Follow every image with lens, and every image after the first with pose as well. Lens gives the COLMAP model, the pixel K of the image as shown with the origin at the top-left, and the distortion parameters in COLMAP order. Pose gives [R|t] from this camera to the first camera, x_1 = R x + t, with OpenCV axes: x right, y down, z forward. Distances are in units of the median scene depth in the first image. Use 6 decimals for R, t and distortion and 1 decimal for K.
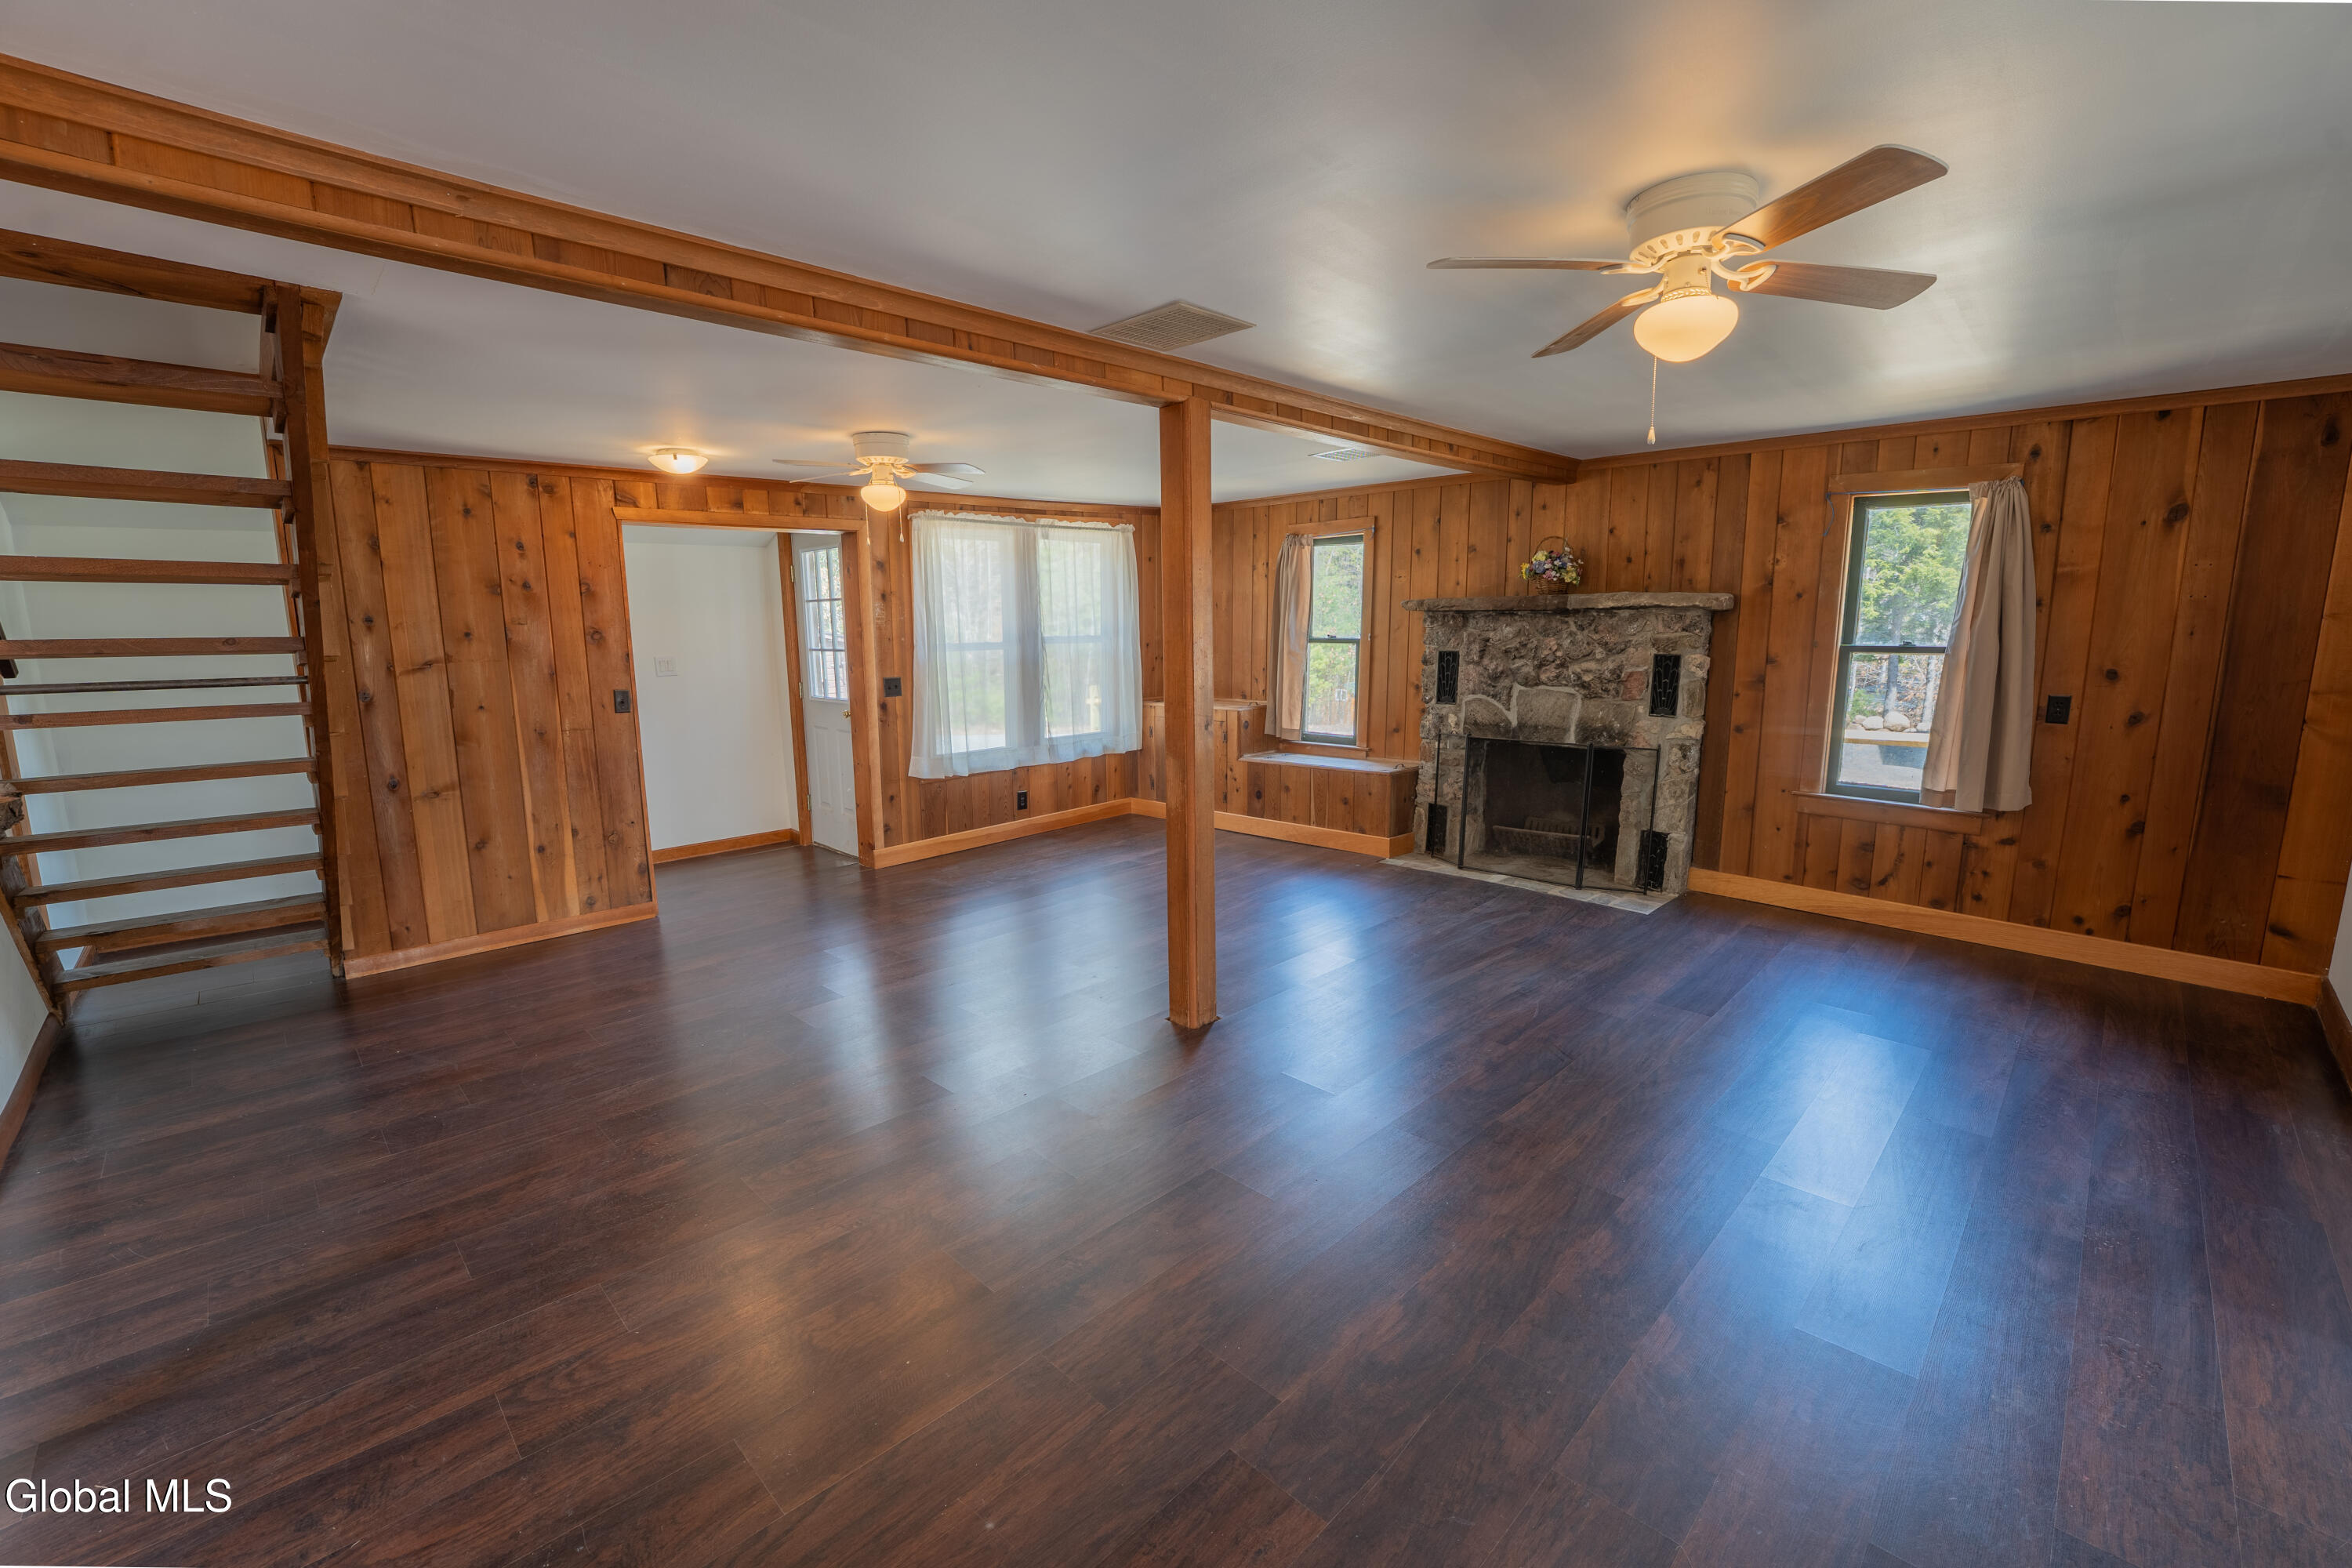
lens RADIAL K [[970.1, 0, 1176.0], [0, 970.1, 784.0], [0, 0, 1]] dist [-0.018490, -0.000407]
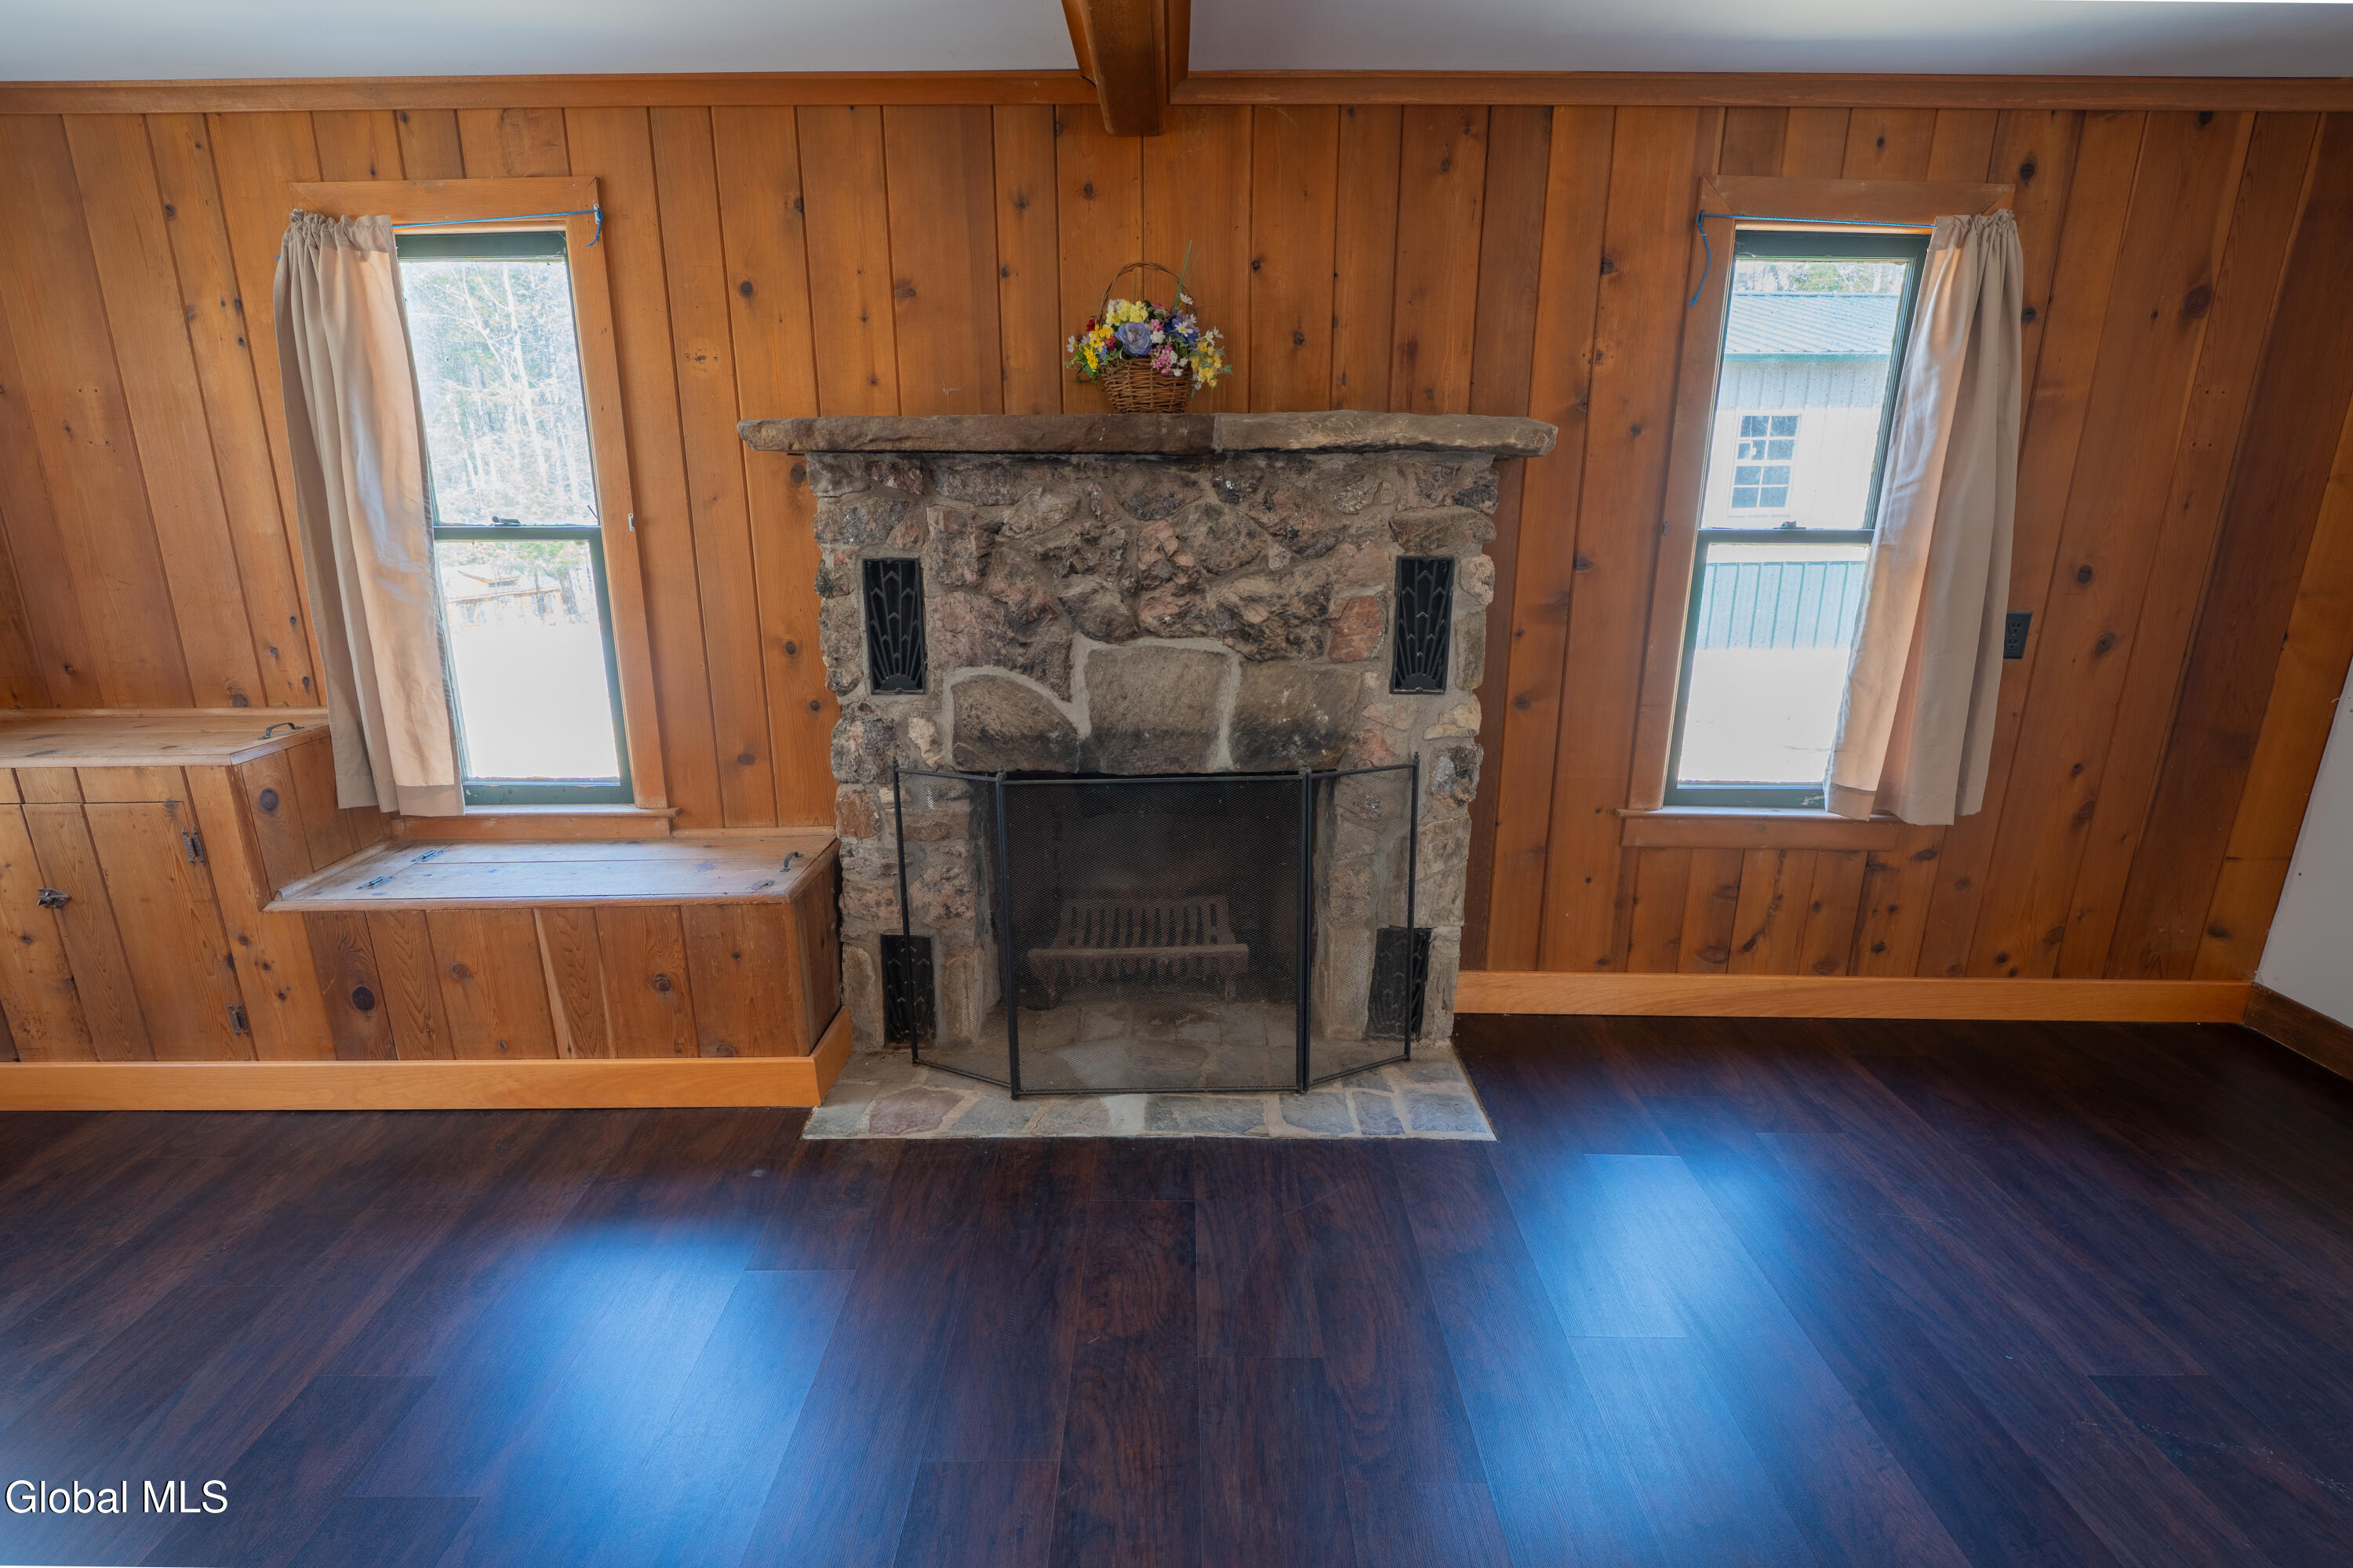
lens RADIAL K [[1092.1, 0, 1176.5], [0, 1092.1, 784.0], [0, 0, 1]] dist [-0.013710, 0.000307]
pose [[0.713096, -0.183497, 0.676626, 0.056413], [0.110646, 0.982500, 0.149839, -0.110752], [-0.692279, -0.031983, 0.720920, 0.658645]]
